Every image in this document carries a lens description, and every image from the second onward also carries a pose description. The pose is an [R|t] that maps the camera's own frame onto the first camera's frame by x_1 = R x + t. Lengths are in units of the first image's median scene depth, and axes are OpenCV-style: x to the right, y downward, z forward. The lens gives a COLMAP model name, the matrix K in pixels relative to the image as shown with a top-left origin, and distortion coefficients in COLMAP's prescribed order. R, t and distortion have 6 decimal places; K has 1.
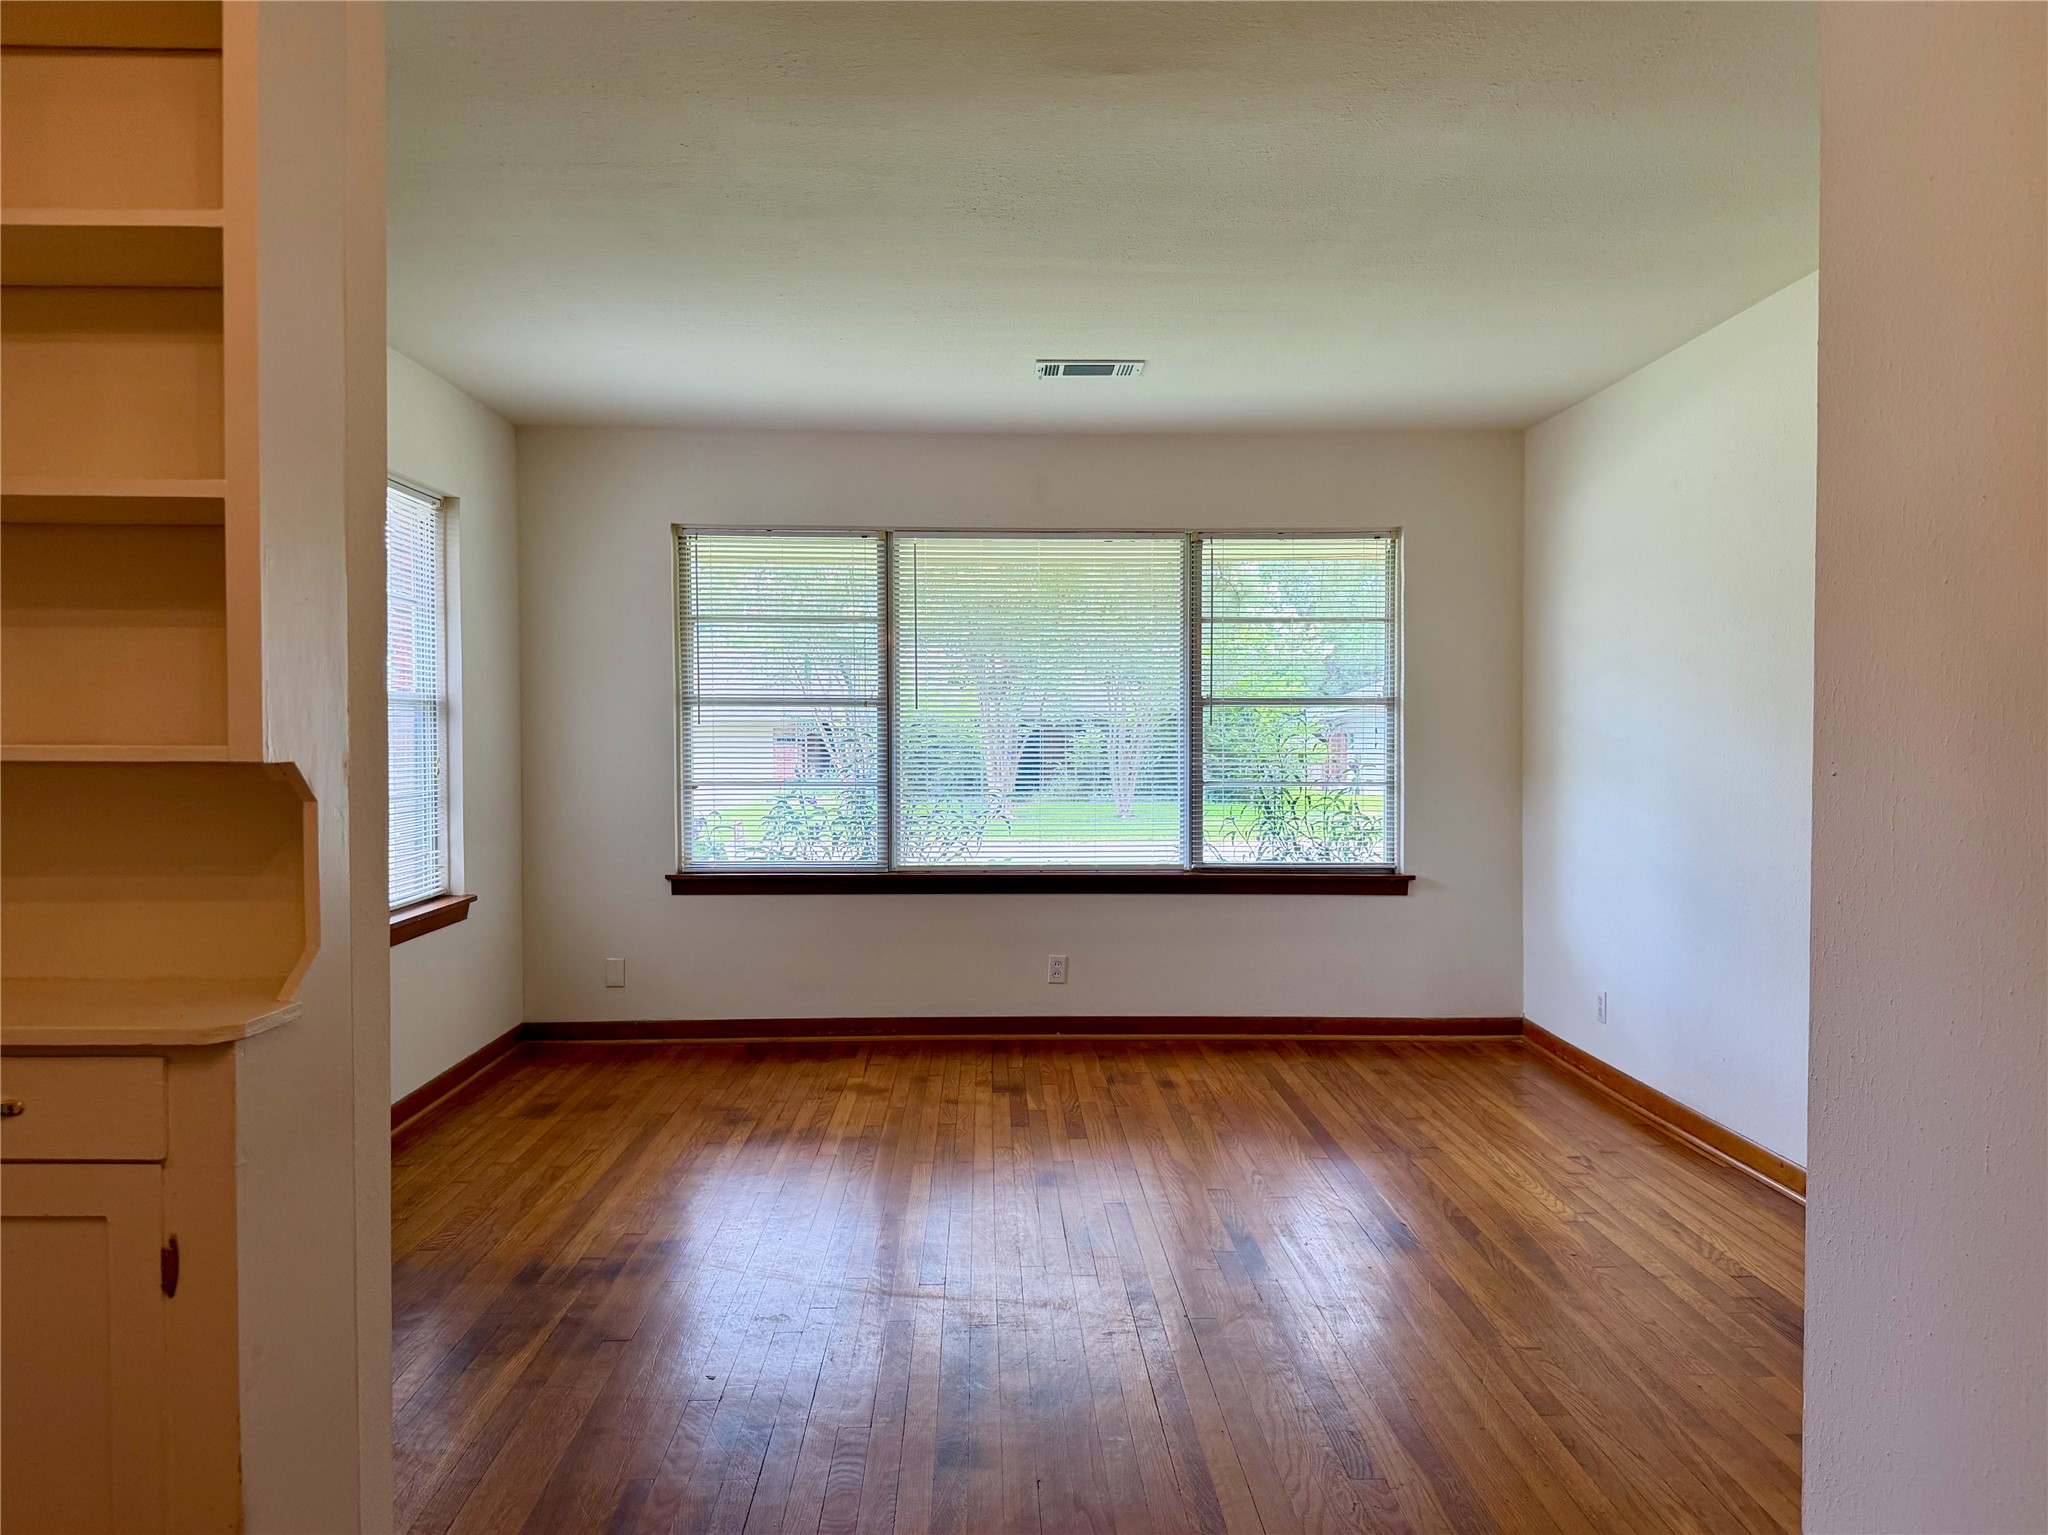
lens RADIAL K [[1475.2, 0, 1024.0], [0, 1475.2, 767.5], [0, 0, 1]] dist [0.107766, -0.003353]
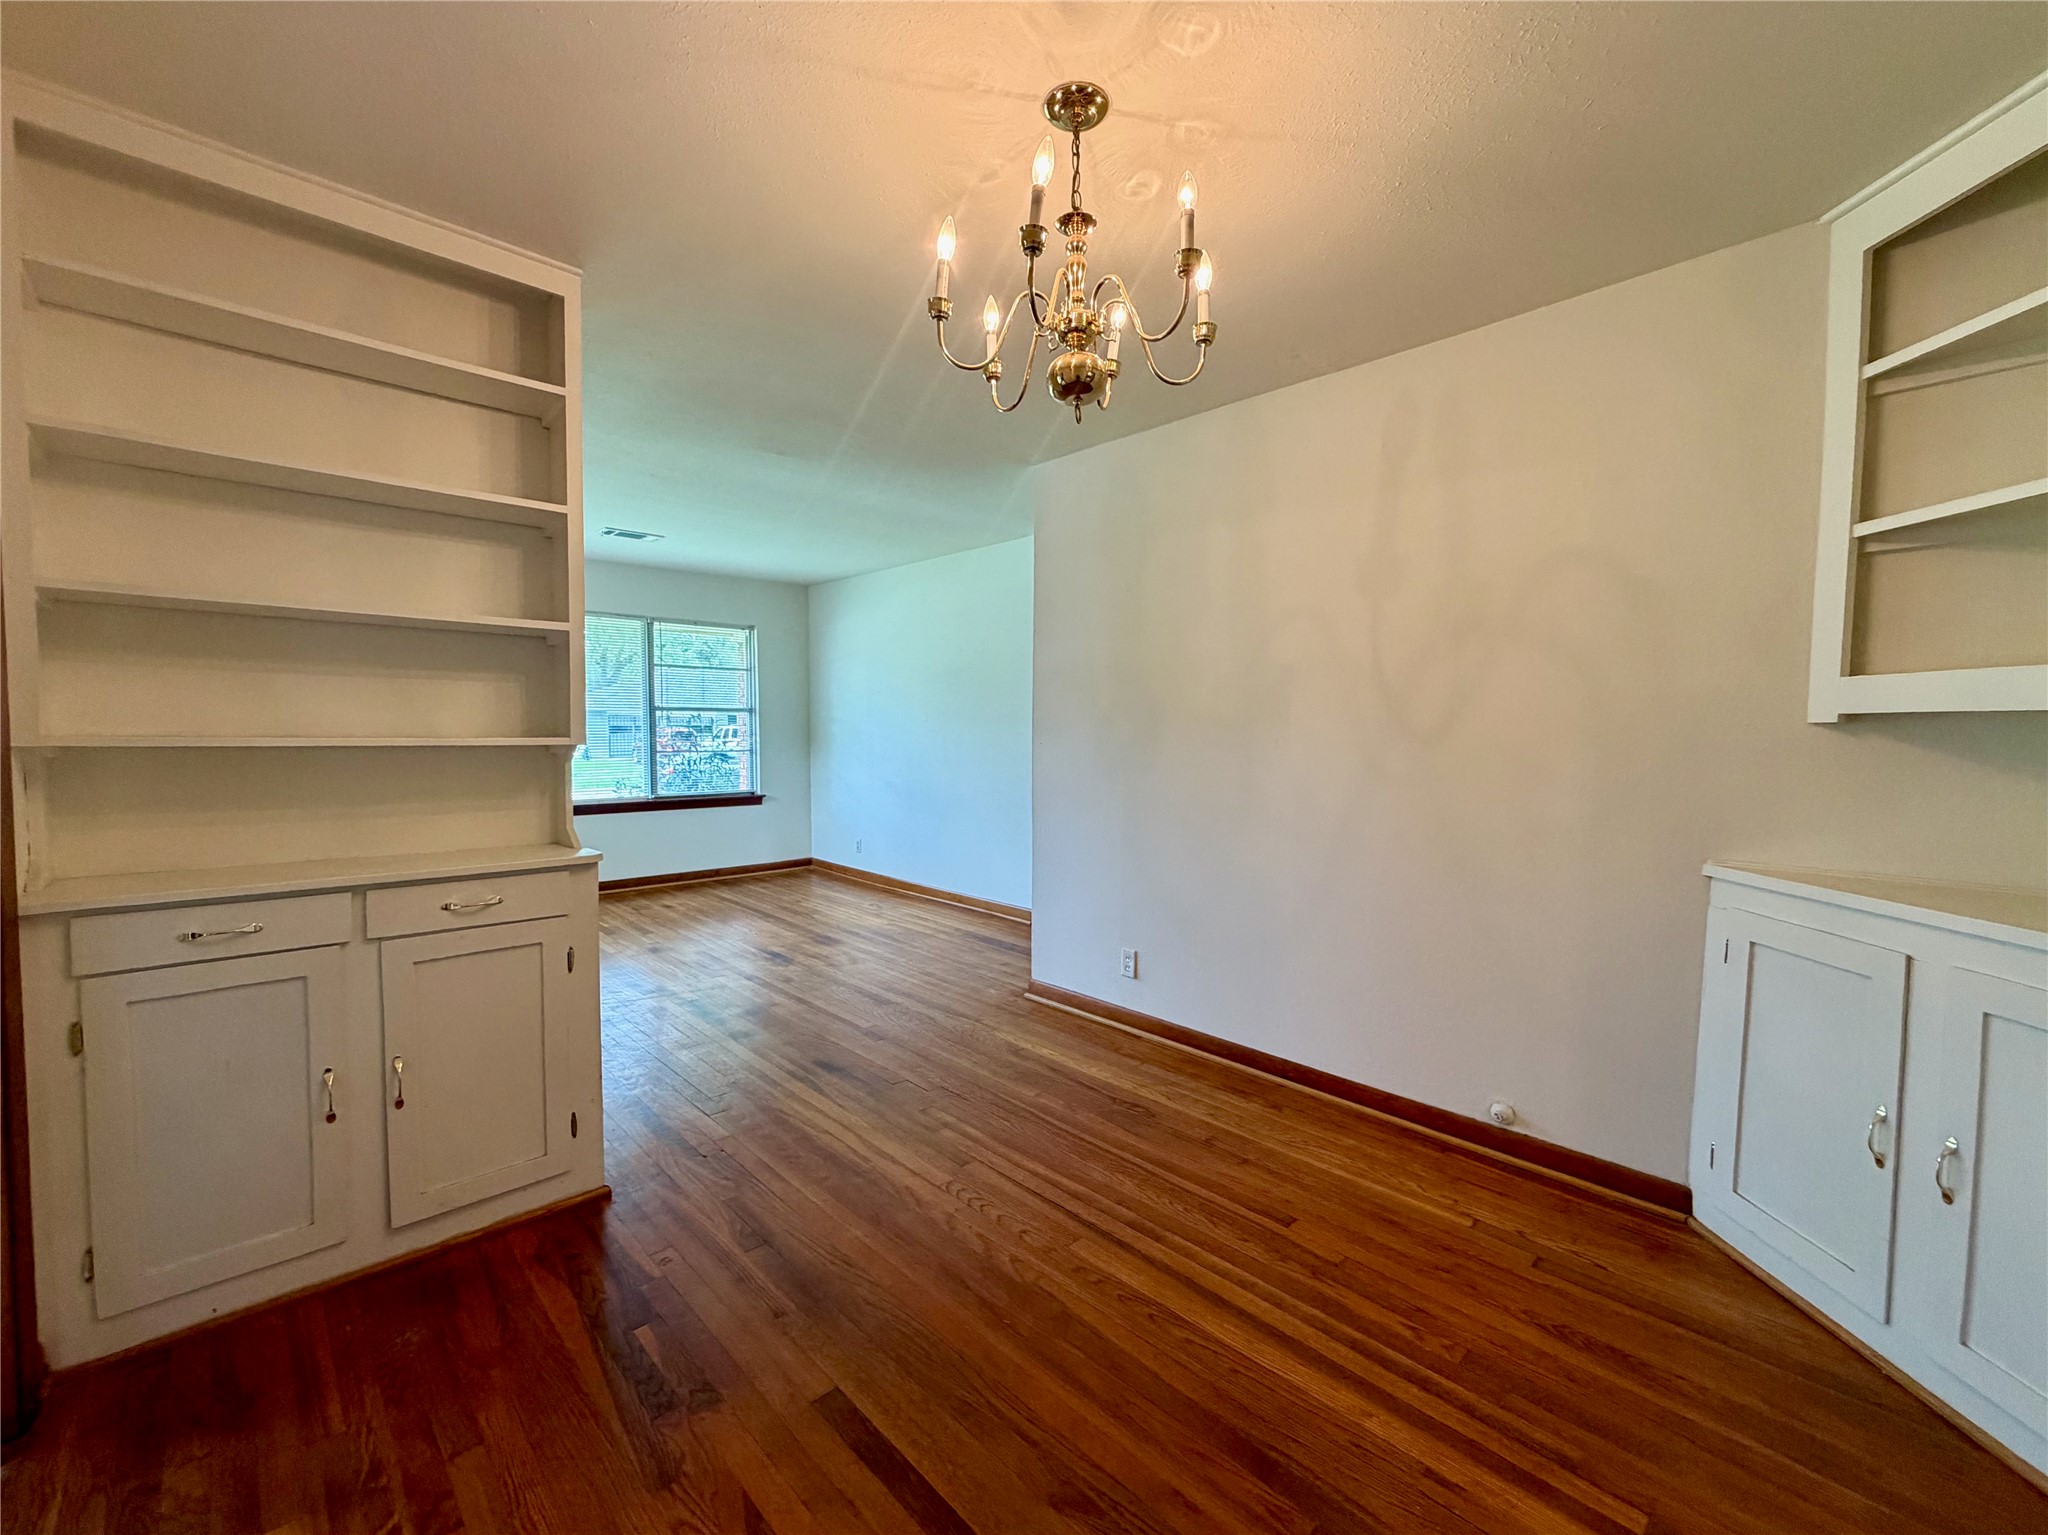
lens RADIAL K [[841.6, 0, 1024.0], [0, 841.6, 767.5], [0, 0, 1]] dist [-0.069791, 0.000039]
pose [[0.751641, -0.025777, 0.659069, -0.231656], [0.005712, 0.999453, 0.032575, -0.001012], [-0.659548, -0.020720, 0.751377, -0.109881]]
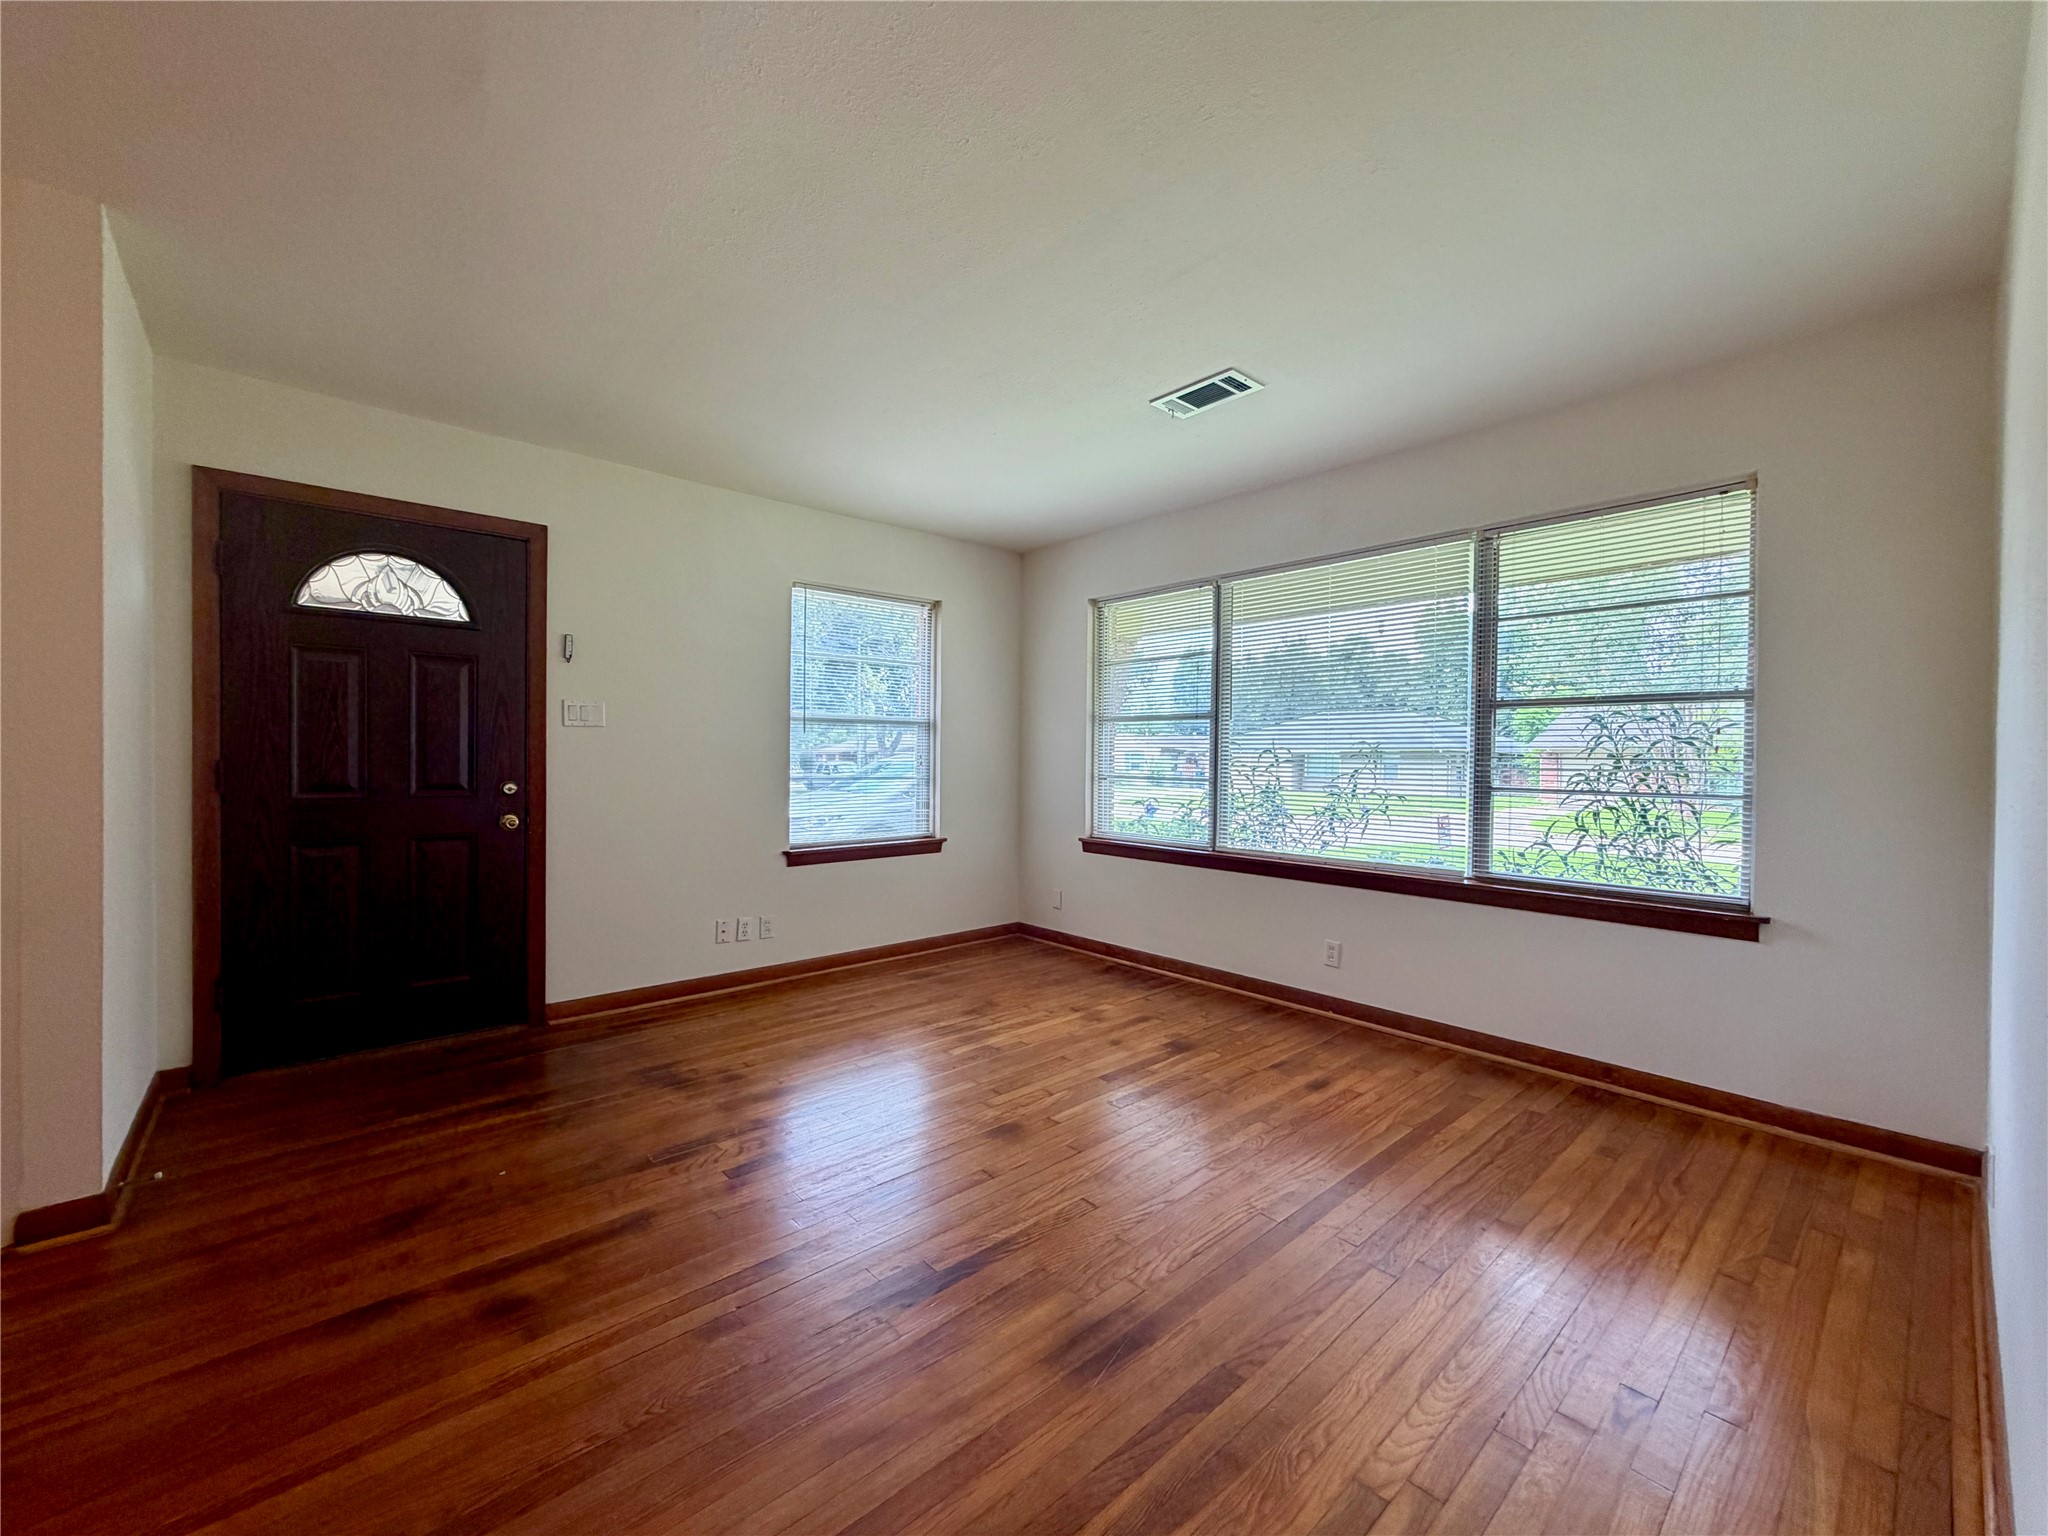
lens RADIAL K [[818.6, 0, 1024.0], [0, 818.6, 768.0], [0, 0, 1]] dist [0.000281, 0.000205]
pose [[0.635361, 0.015265, -0.772065, 0.343699], [-0.025014, 0.999687, -0.000820, 0.005130], [0.771810, 0.019834, 0.635544, 0.434706]]
